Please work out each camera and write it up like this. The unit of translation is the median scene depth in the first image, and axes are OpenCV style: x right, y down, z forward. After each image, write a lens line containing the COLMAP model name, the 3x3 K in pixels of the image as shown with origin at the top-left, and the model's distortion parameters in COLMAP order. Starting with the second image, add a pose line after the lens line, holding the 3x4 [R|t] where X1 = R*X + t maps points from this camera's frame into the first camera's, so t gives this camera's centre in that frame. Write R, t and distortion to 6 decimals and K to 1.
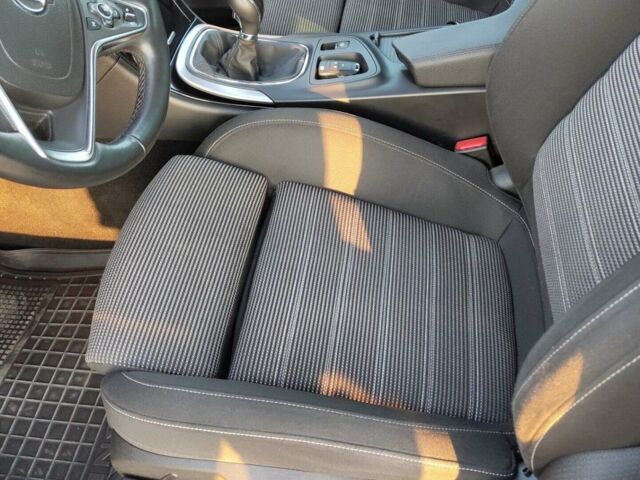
lens RADIAL K [[668.4, 0, 319.3], [0, 668.4, 265.0], [0, 0, 1]] dist [0.019536, 0.011809]
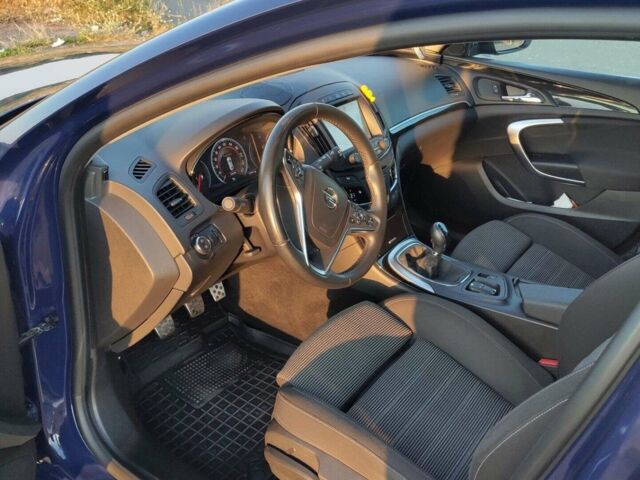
lens RADIAL K [[468.2, 0, 320.0], [0, 468.2, 240.0], [0, 0, 1]] dist [-0.000134, -0.000180]
pose [[0.880834, 0.310101, -0.357728, 0.048428], [-0.410891, 0.876080, -0.252296, 0.042061], [0.235161, 0.369218, 0.899098, -0.127761]]
